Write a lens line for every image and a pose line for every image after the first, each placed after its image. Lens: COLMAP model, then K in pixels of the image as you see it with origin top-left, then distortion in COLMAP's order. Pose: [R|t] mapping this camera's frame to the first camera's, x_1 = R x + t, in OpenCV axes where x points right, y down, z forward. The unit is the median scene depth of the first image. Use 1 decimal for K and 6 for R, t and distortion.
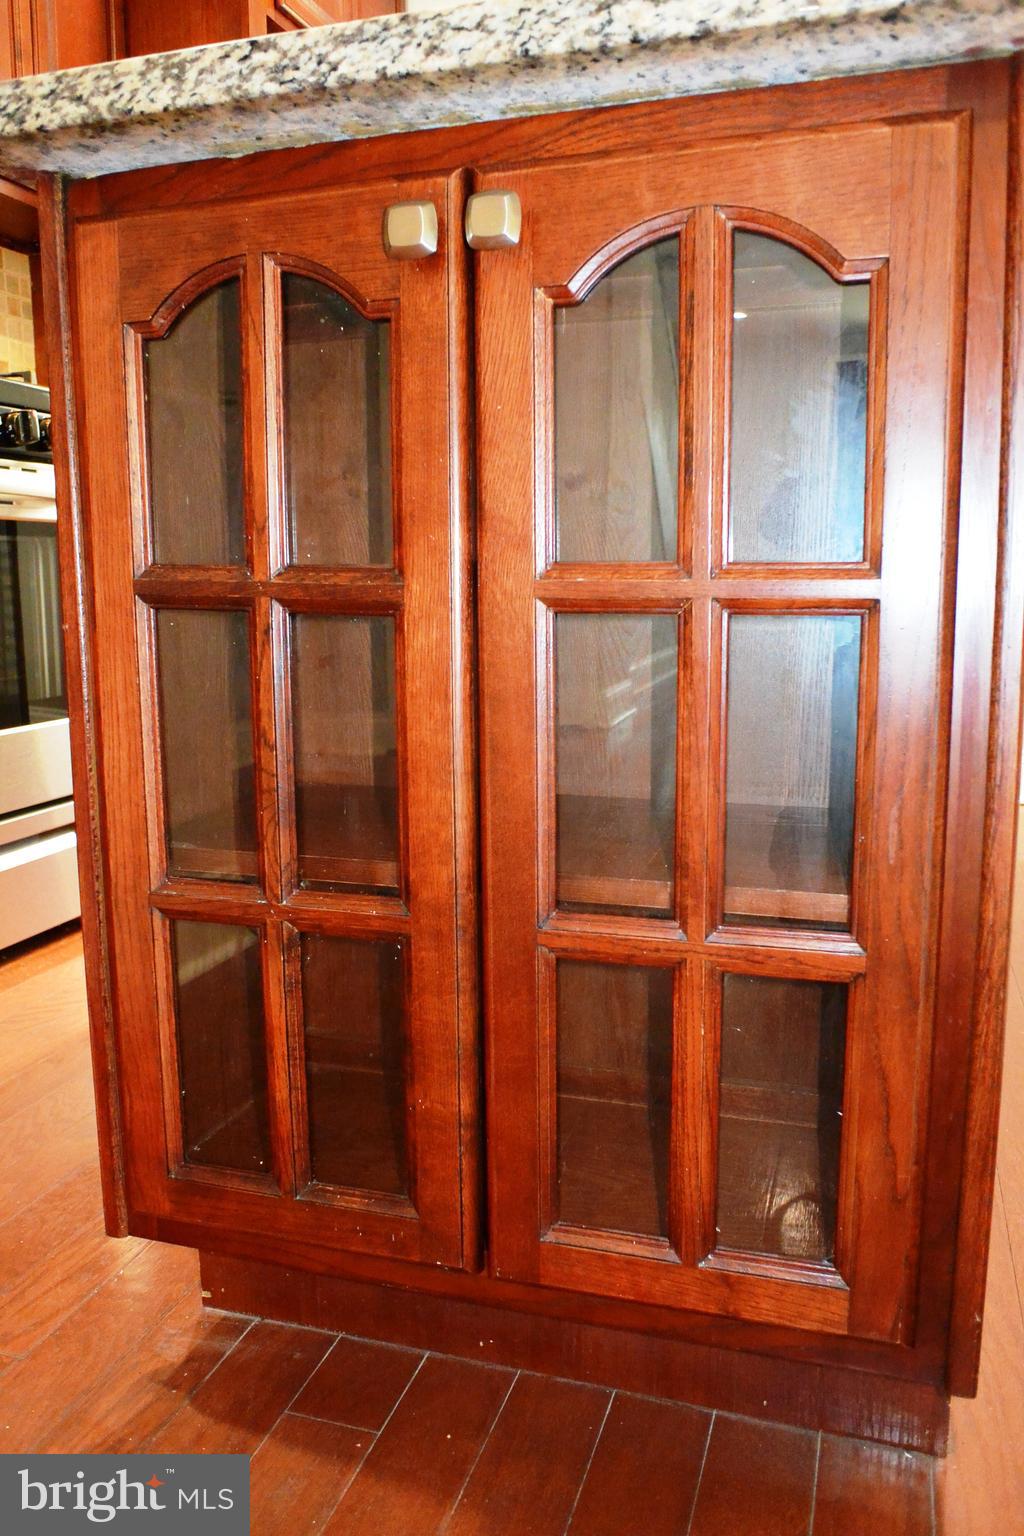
lens RADIAL K [[1208.0, 0, 506.2], [0, 1208.0, 765.5], [0, 0, 1]] dist [-0.087179, 0.066283]
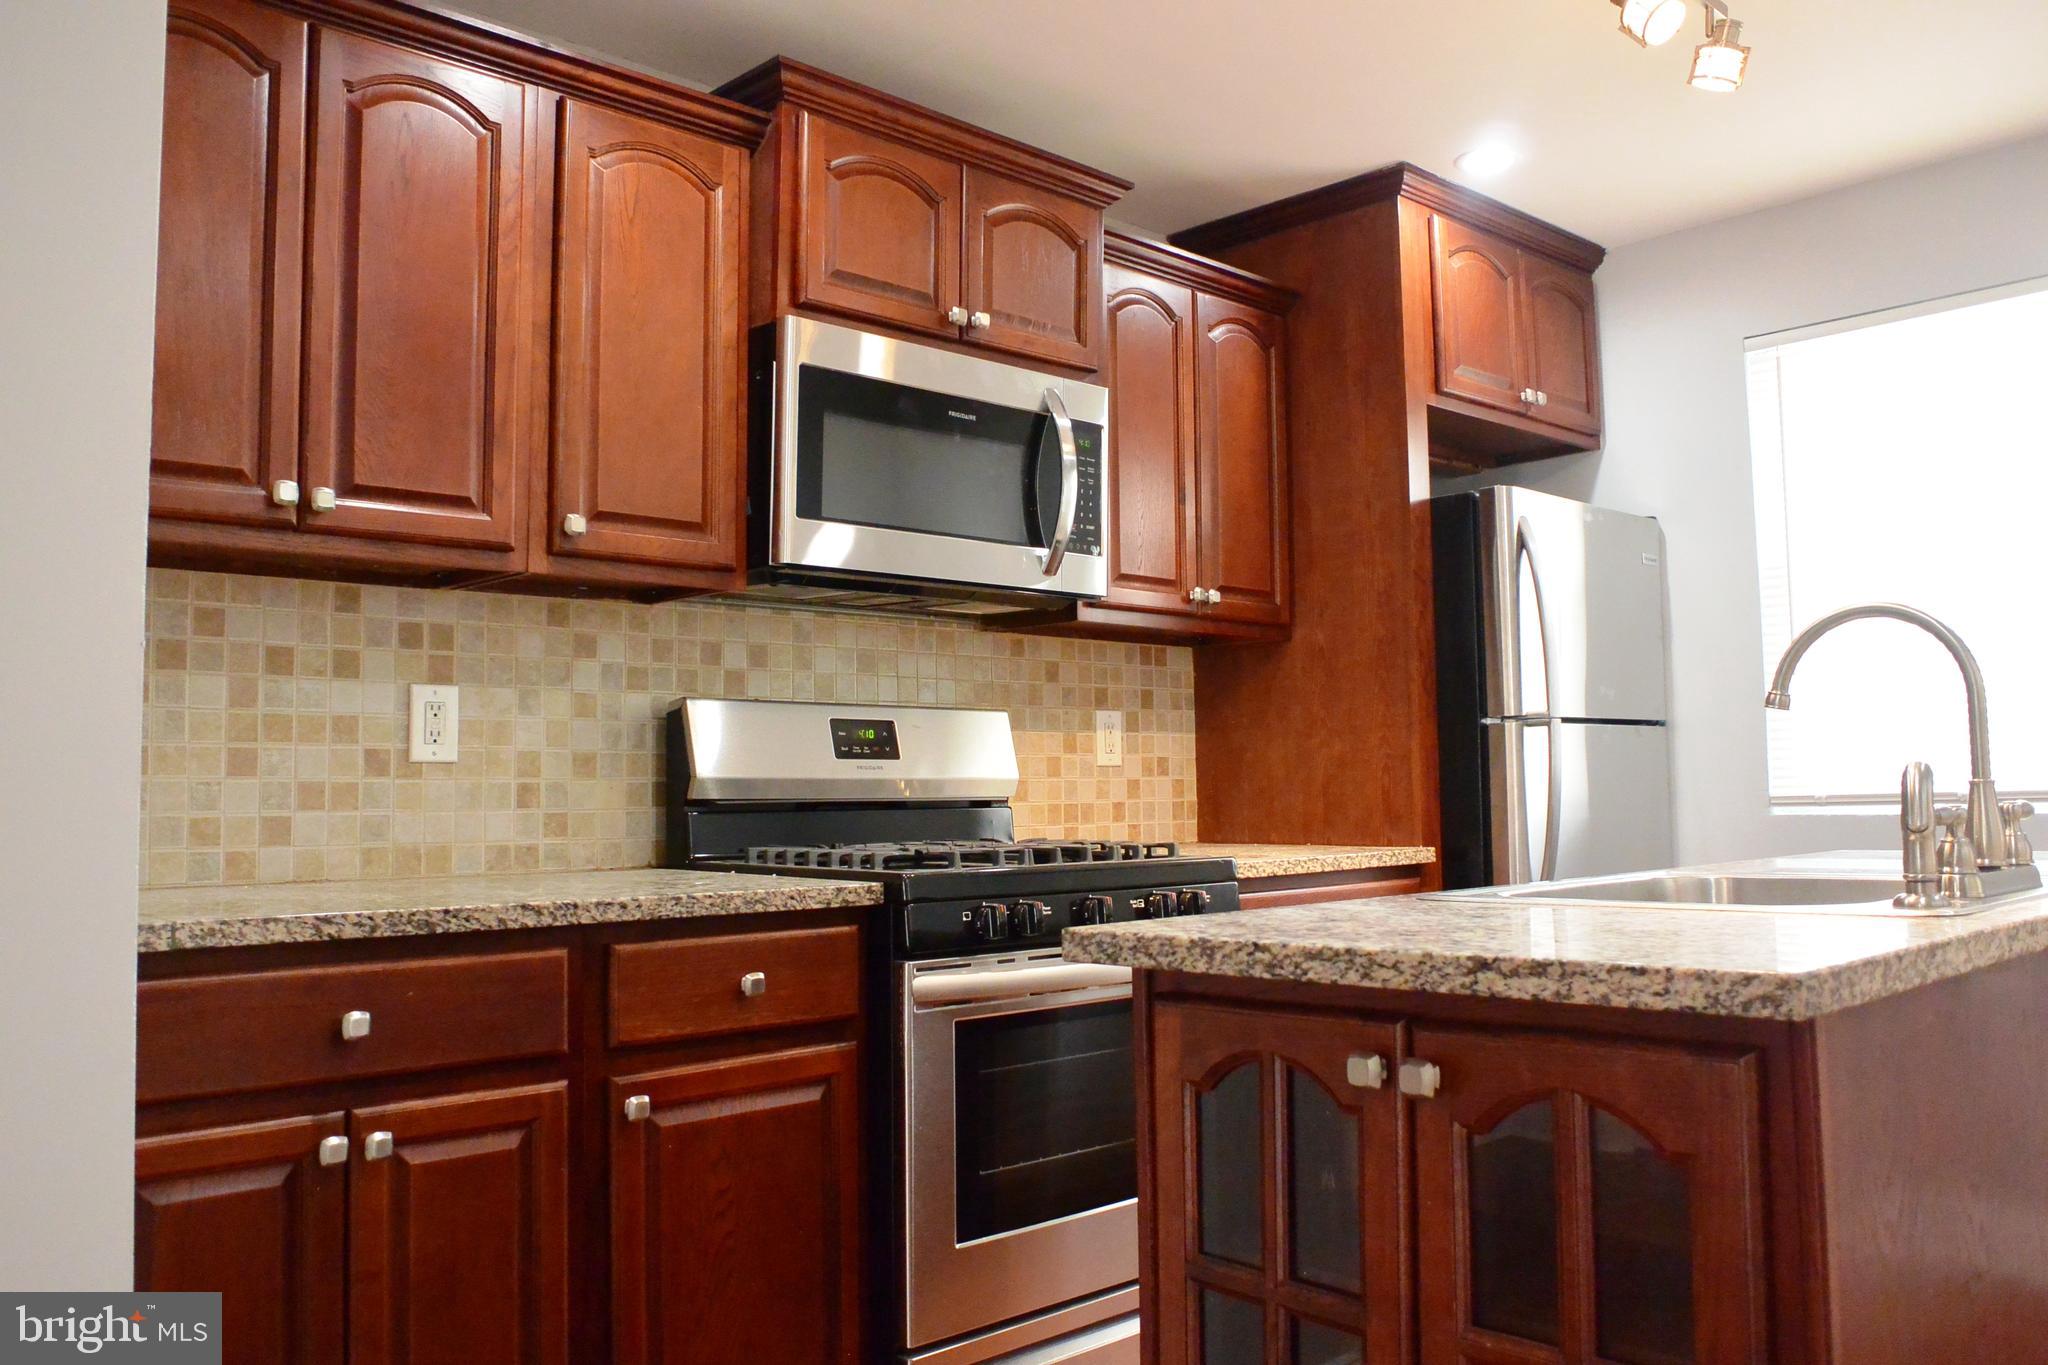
lens RADIAL K [[1610.7, 0, 1013.9], [0, 1610.7, 671.3], [0, 0, 1]] dist [-0.087179, 0.066283]
pose [[0.872605, -0.039313, -0.486842, 0.502881], [-0.066576, 0.977879, -0.198295, -0.520223], [0.483869, 0.205445, 0.850684, -0.909003]]
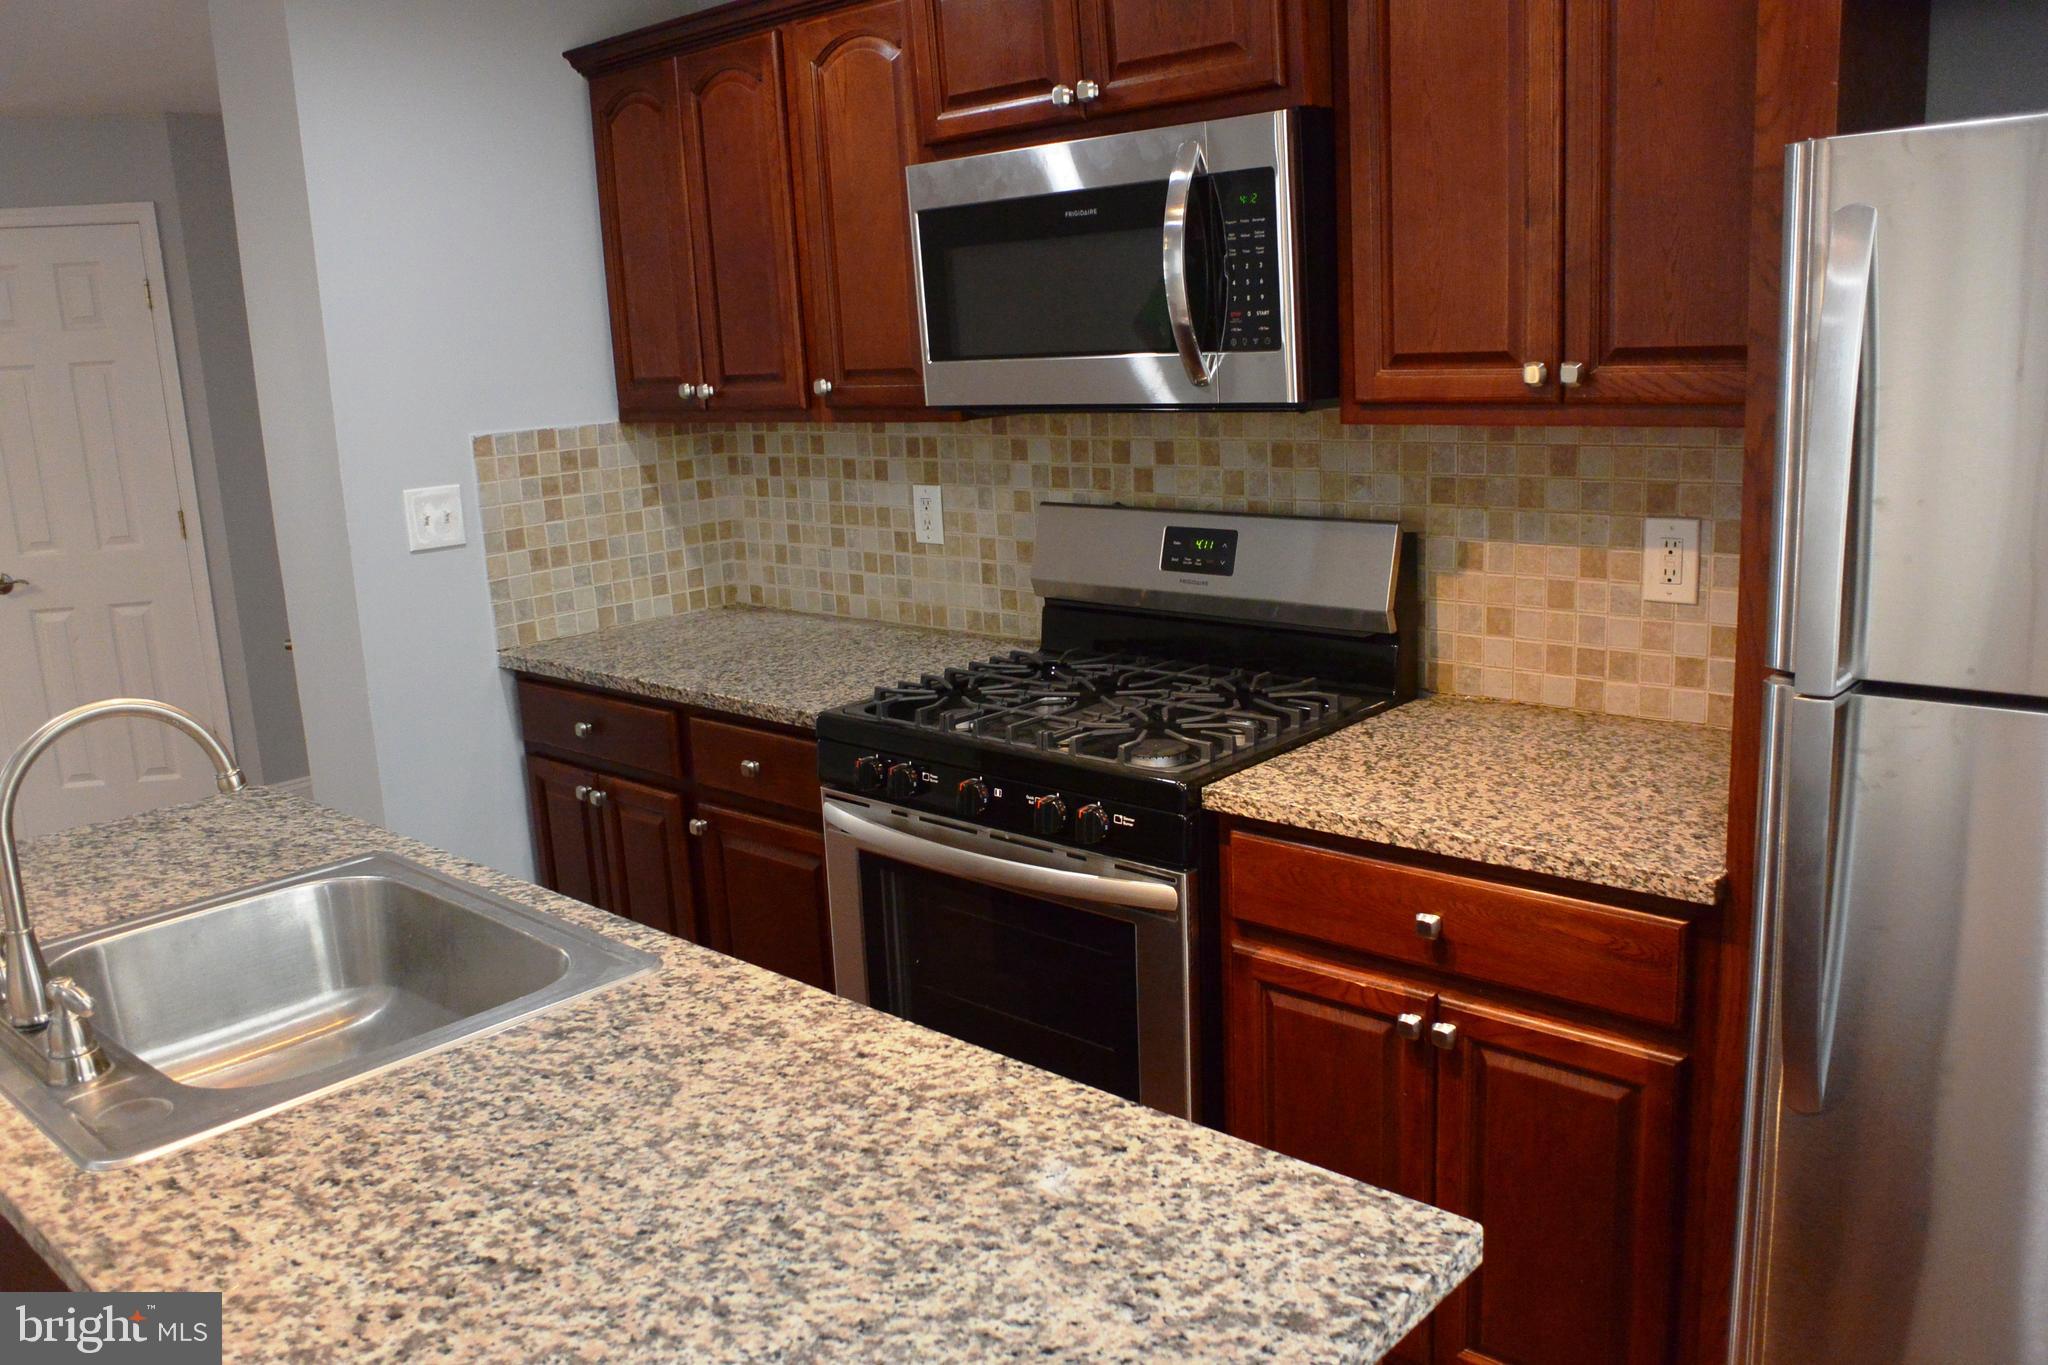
lens RADIAL K [[1610.7, 0, 1014.3], [0, 1610.7, 678.2], [0, 0, 1]] dist [-0.087179, 0.066283]
pose [[-0.420390, 0.219602, -0.880368, 1.861071], [-0.083082, 0.956877, 0.278359, -1.973340], [0.903532, 0.190162, -0.384017, 3.887511]]
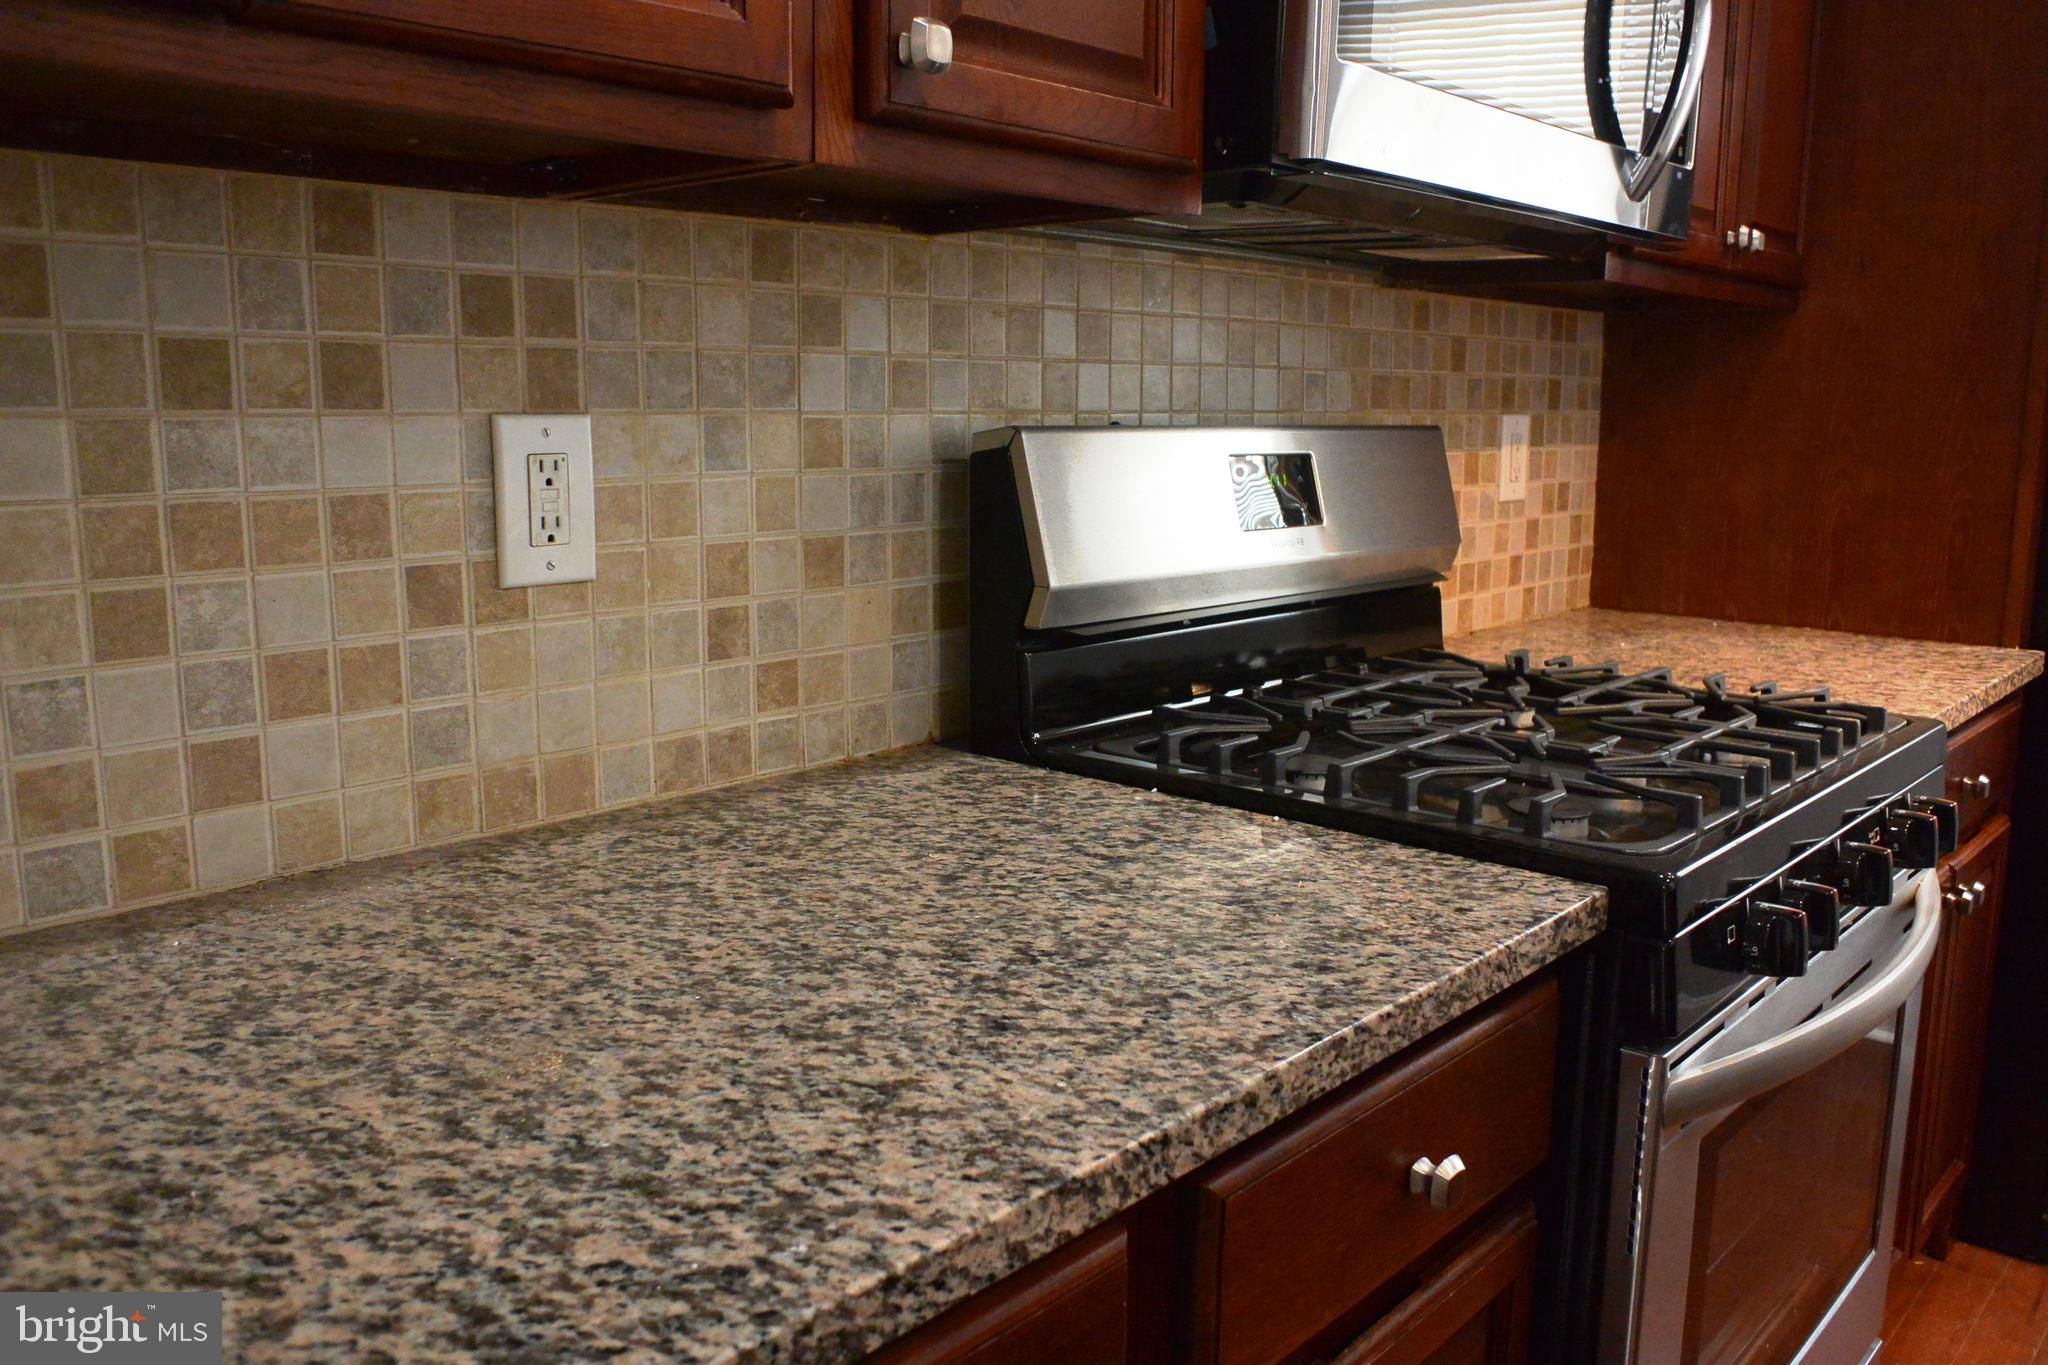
lens RADIAL K [[1610.7, 0, 1014.4], [0, 1610.7, 679.3], [0, 0, 1]] dist [-0.087179, 0.066283]
pose [[0.904264, 0.083380, -0.418754, -1.317666], [-0.073841, 0.996508, 0.038965, -0.963753], [0.420541, -0.004313, 0.907263, 0.288919]]
